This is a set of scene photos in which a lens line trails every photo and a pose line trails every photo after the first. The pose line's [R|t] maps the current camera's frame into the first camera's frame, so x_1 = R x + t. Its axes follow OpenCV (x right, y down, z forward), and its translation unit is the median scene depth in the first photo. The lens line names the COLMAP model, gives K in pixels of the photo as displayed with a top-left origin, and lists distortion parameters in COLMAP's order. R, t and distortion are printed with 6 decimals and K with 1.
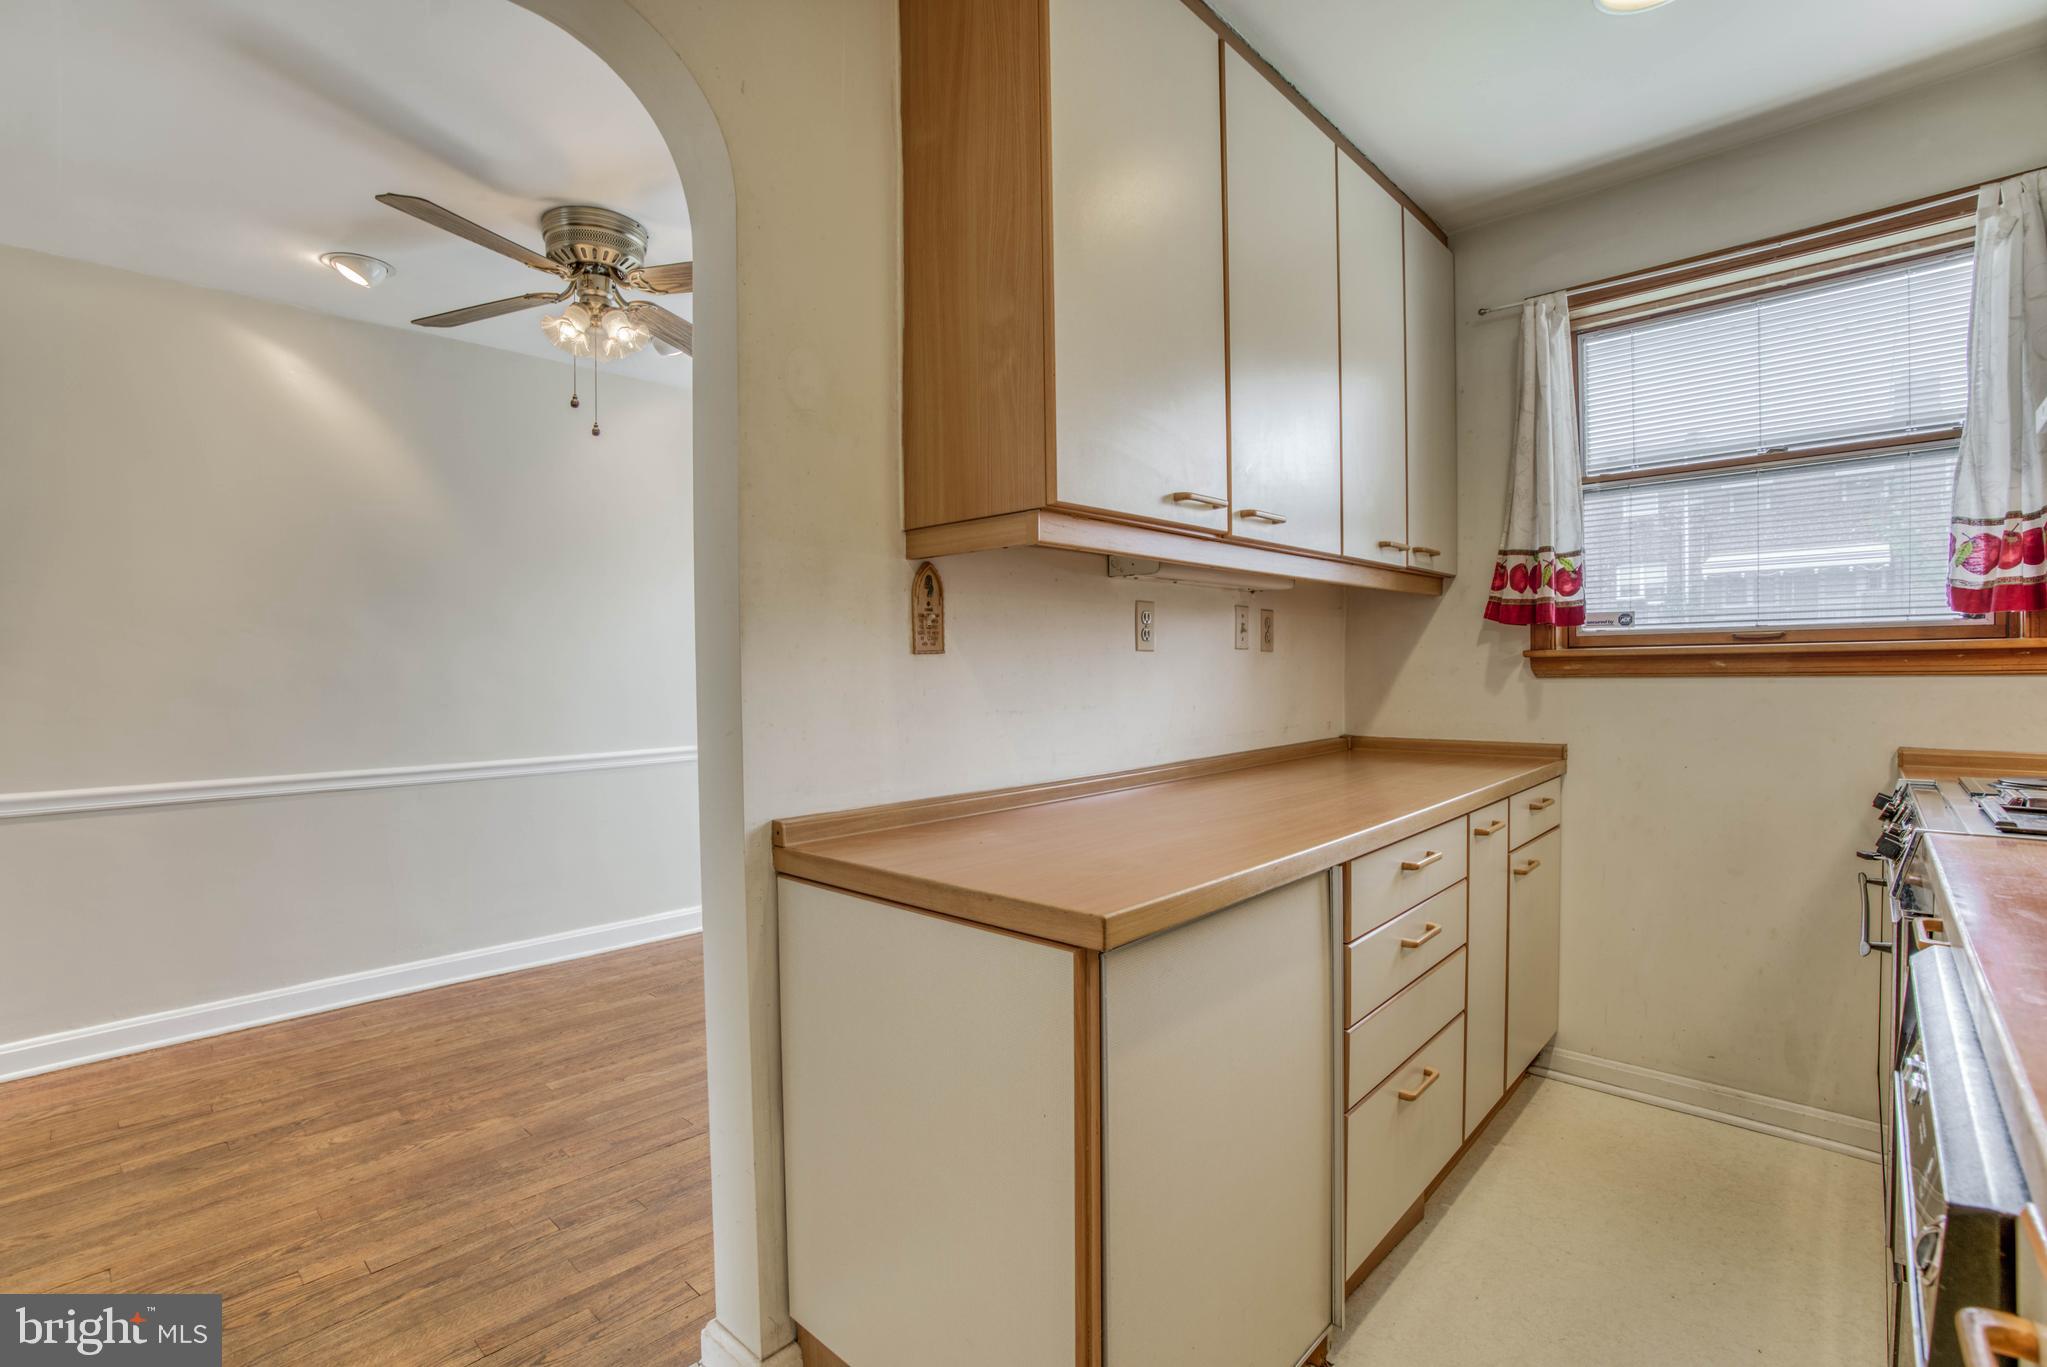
lens RADIAL K [[935.3, 0, 1011.9], [0, 935.3, 690.0], [0, 0, 1]] dist [-0.071987, 0.027215]
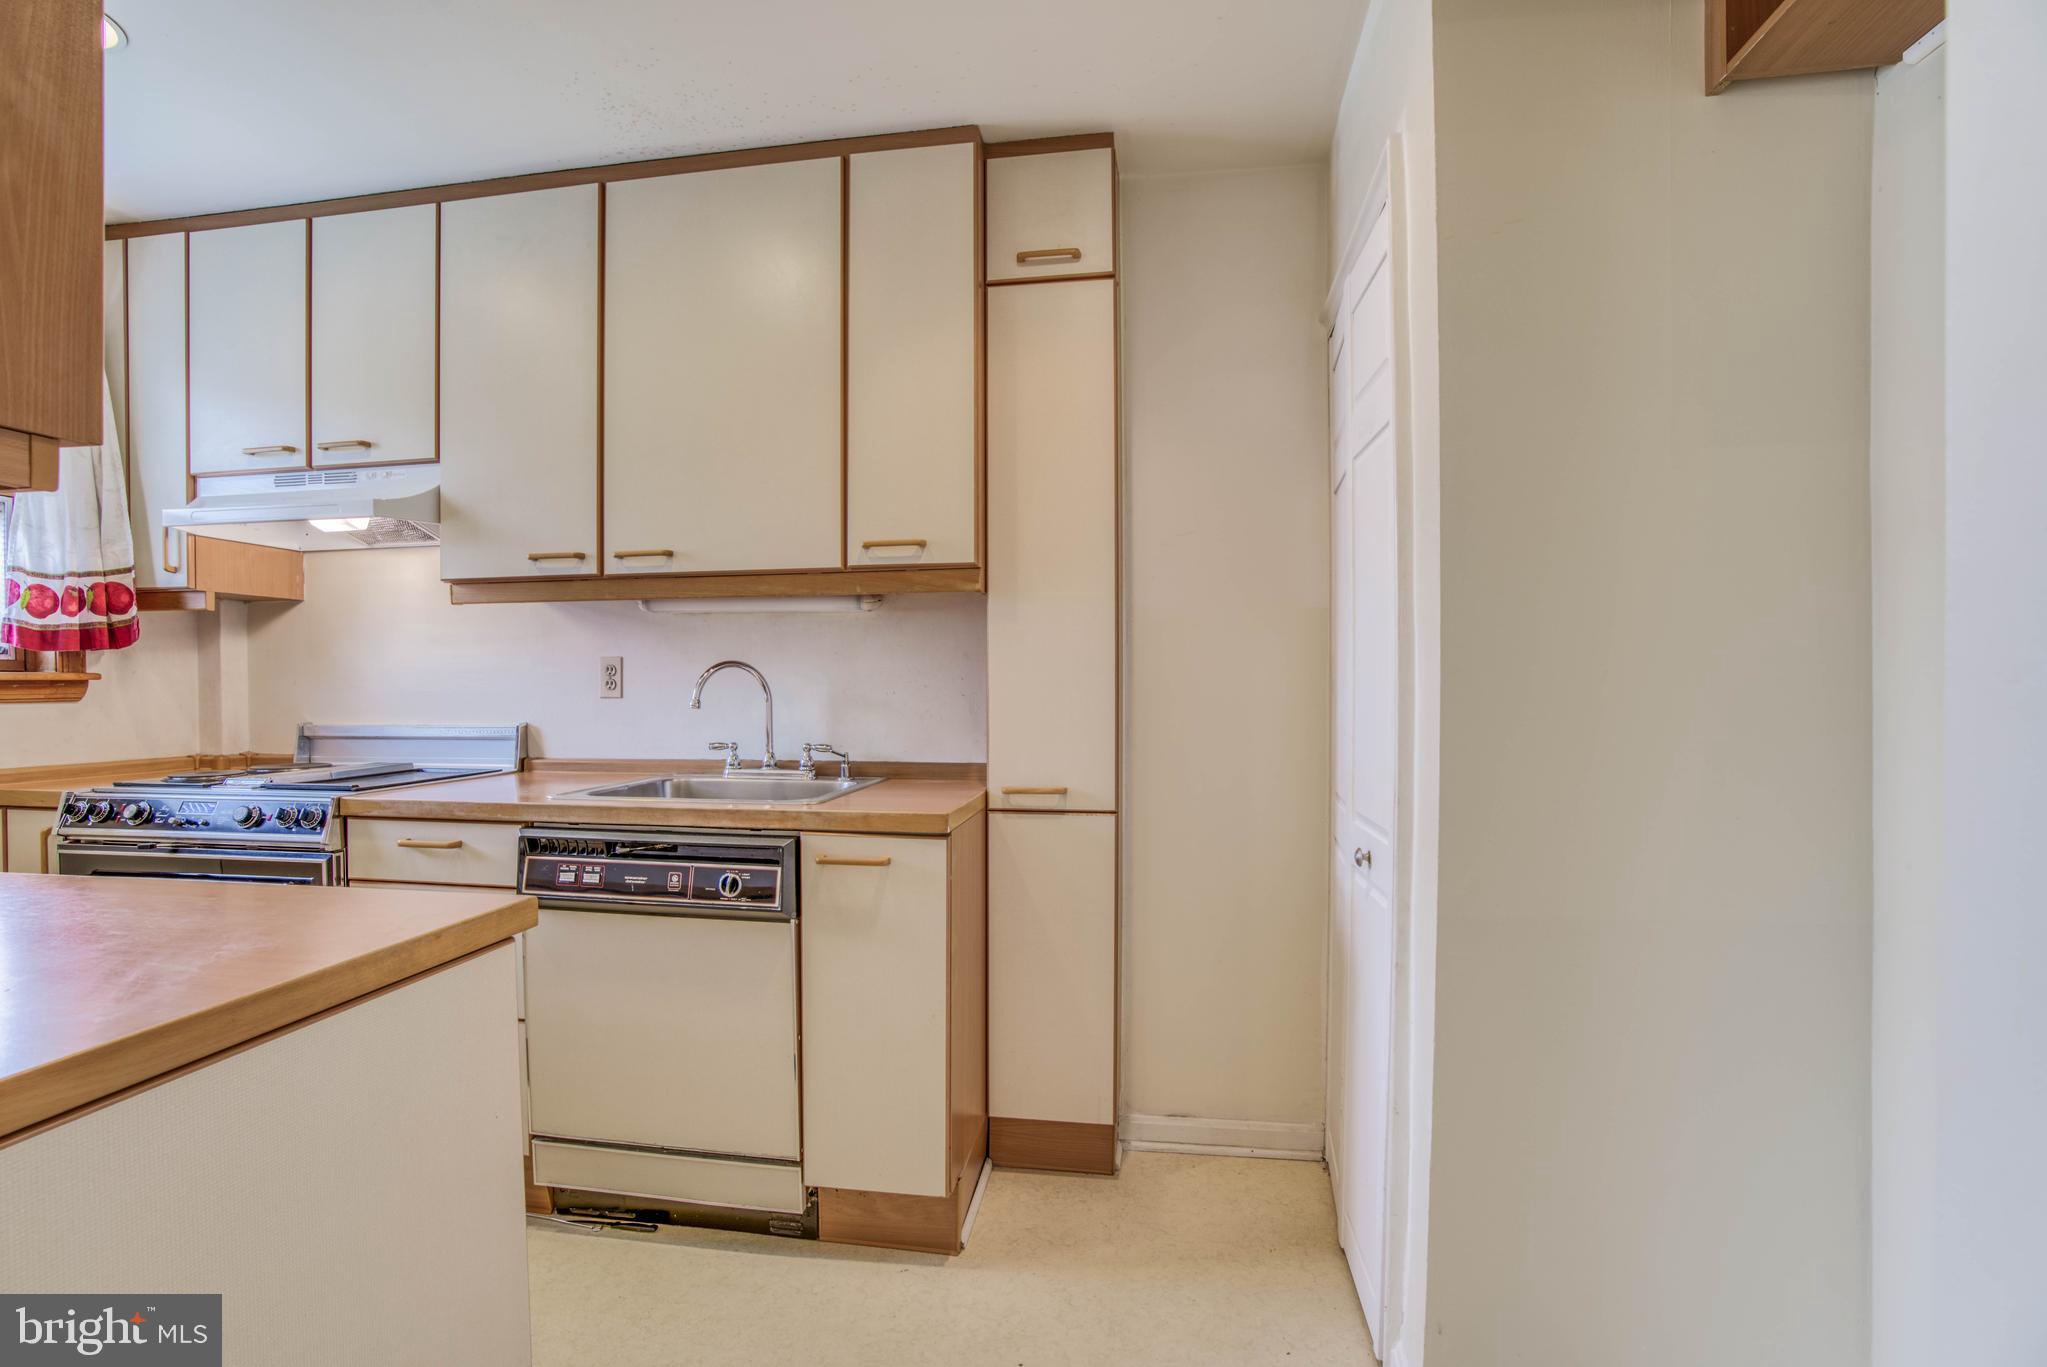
lens RADIAL K [[935.3, 0, 1011.9], [0, 935.3, 690.0], [0, 0, 1]] dist [-0.071987, 0.027215]
pose [[-0.566892, 0.010063, 0.823731, -0.495774], [0.028919, 0.999552, 0.007691, -0.003866], [-0.823284, 0.028182, -0.566929, 0.474233]]
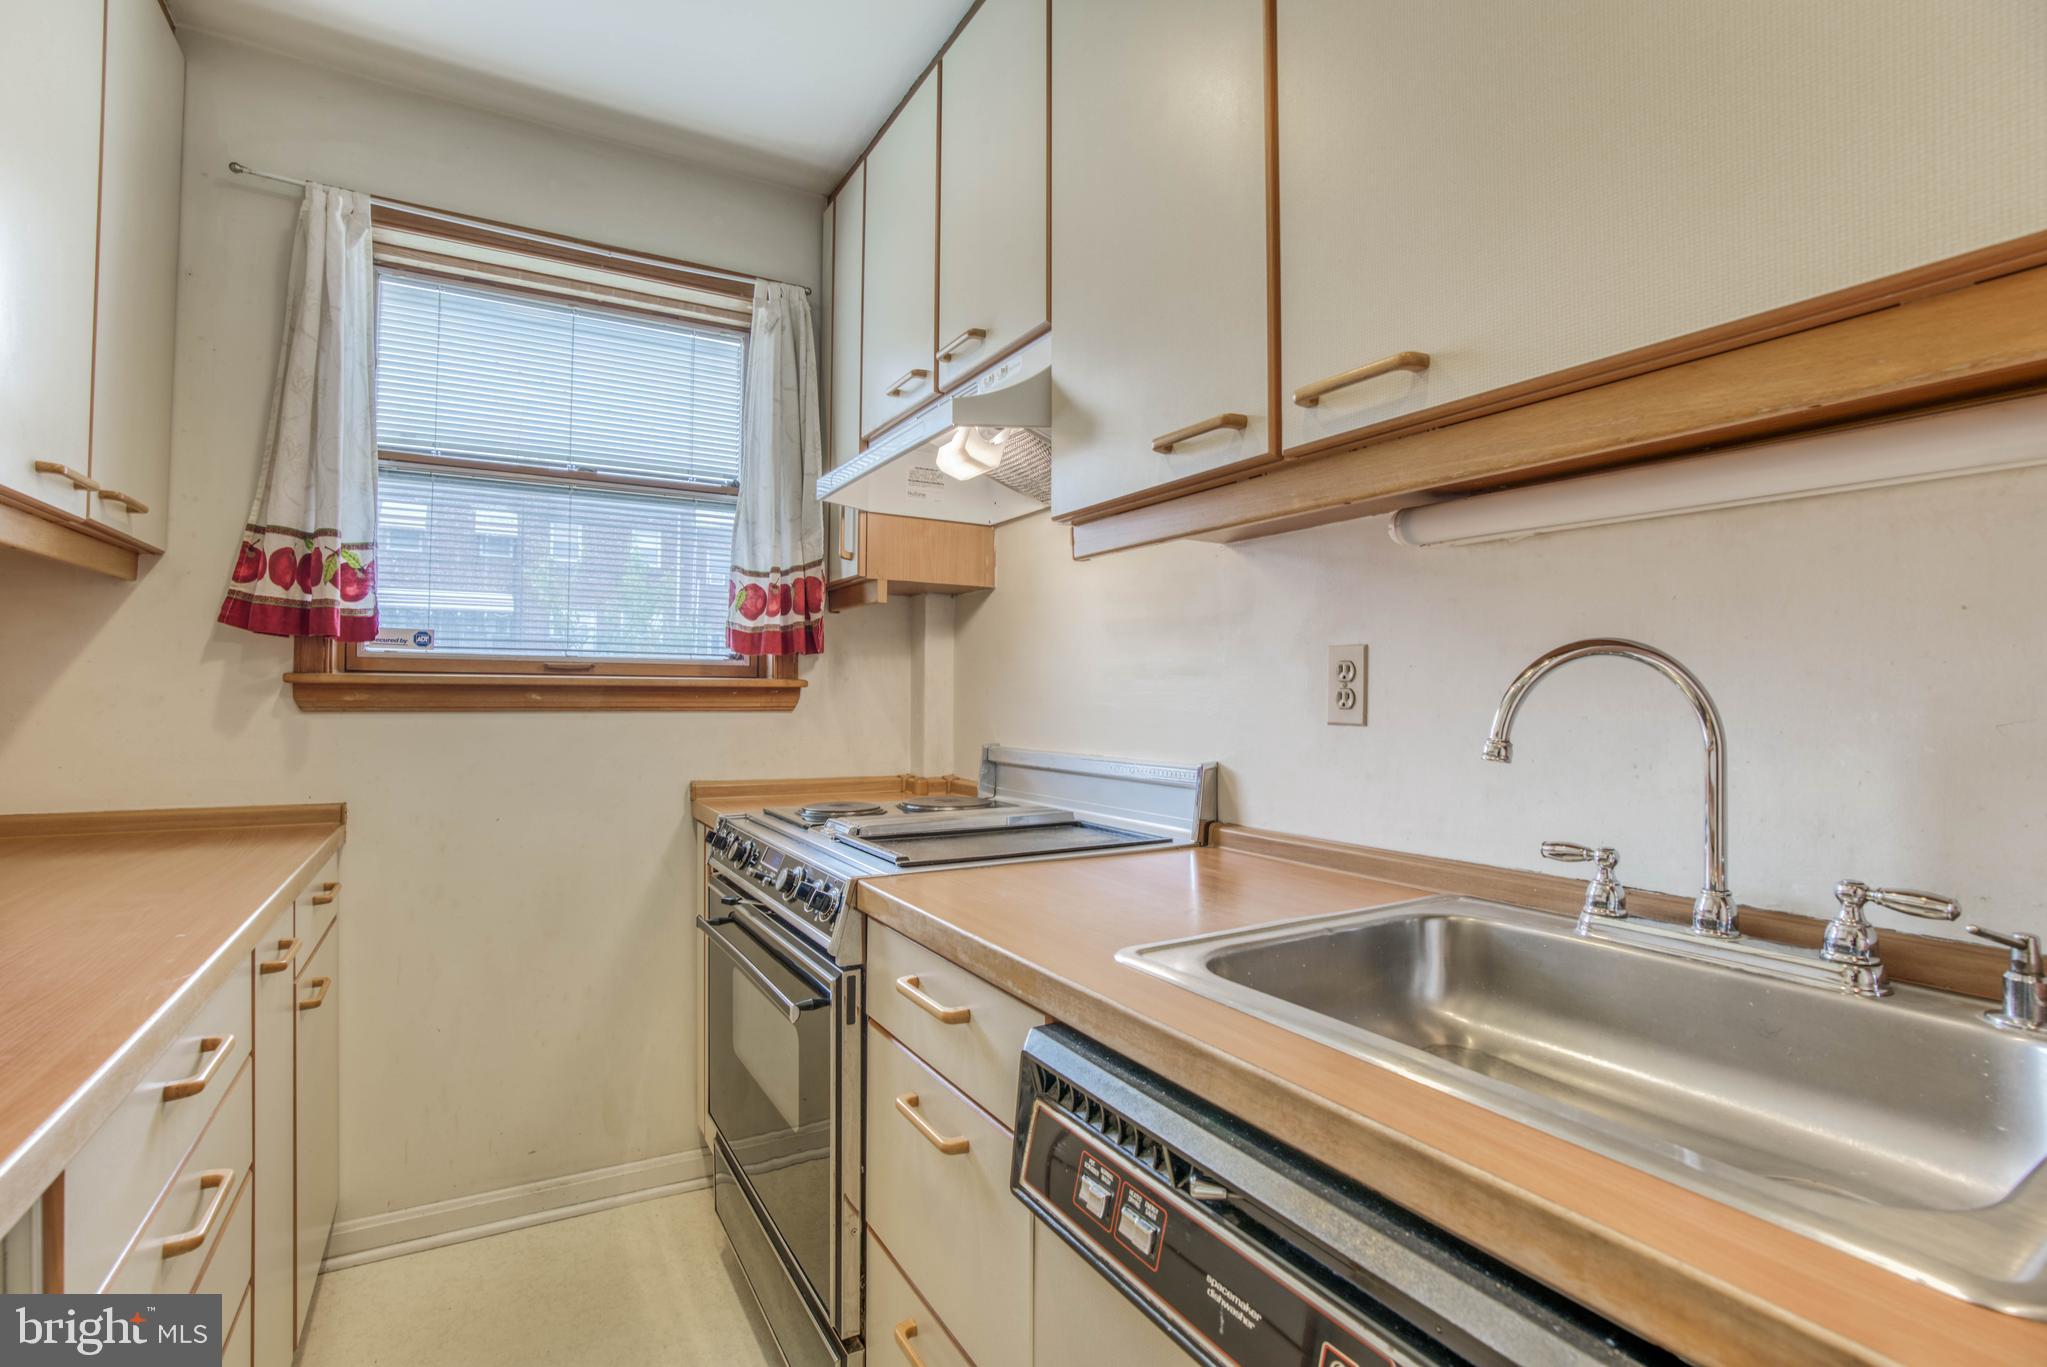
lens RADIAL K [[935.3, 0, 1011.9], [0, 935.3, 690.0], [0, 0, 1]] dist [-0.071987, 0.027215]
pose [[0.277871, 0.023727, 0.960325, 0.055492], [0.008399, 0.999597, -0.027128, -0.007062], [-0.960582, 0.015604, 0.277560, 0.289947]]
